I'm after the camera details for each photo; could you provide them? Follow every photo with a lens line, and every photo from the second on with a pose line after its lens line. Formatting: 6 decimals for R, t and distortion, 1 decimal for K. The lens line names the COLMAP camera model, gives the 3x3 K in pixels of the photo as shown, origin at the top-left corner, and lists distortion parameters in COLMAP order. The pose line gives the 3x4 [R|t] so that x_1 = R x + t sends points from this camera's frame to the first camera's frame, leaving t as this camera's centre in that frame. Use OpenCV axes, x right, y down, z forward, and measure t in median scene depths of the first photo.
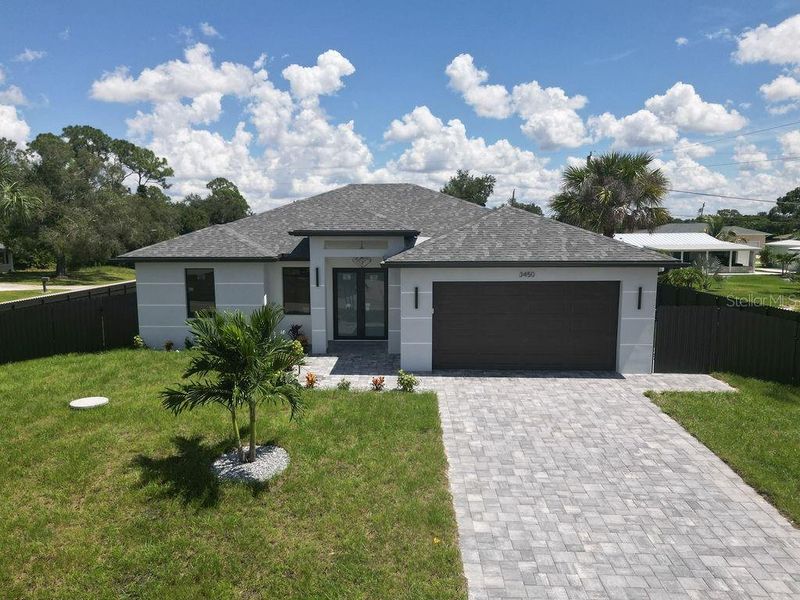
lens RADIAL K [[616.2, 0, 373.0], [0, 616.2, 301.8], [0, 0, 1]] dist [0.029699, -0.007541]
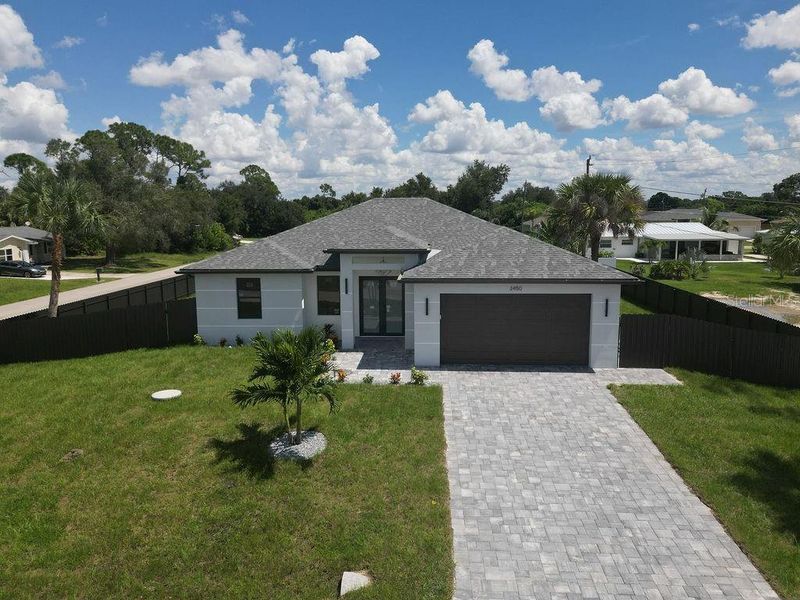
lens RADIAL K [[588.8, 0, 398.6], [0, 588.8, 273.6], [0, 0, 1]] dist [0.031372, -0.005708]
pose [[0.999996, -0.000628, 0.002688, 0.012844], [0.000645, 0.999979, -0.006479, -0.080117], [-0.002684, 0.006481, 0.999975, -0.220970]]
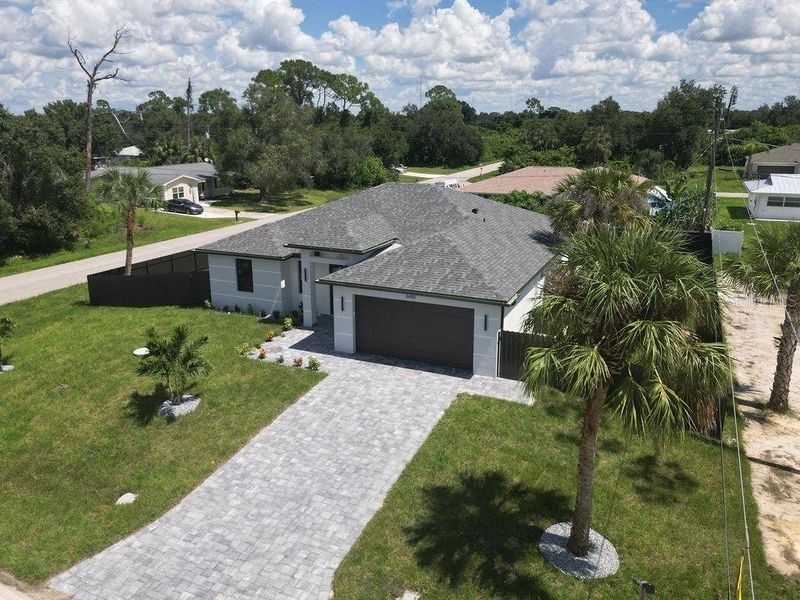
lens RADIAL K [[637.6, 0, 384.1], [0, 637.6, 276.0], [0, 0, 1]] dist [0.034008, -0.002513]
pose [[0.930448, 0.089796, -0.355250, 0.854783], [-0.044583, 0.990048, 0.133482, -0.343371], [0.363701, -0.108360, 0.925192, -0.443018]]
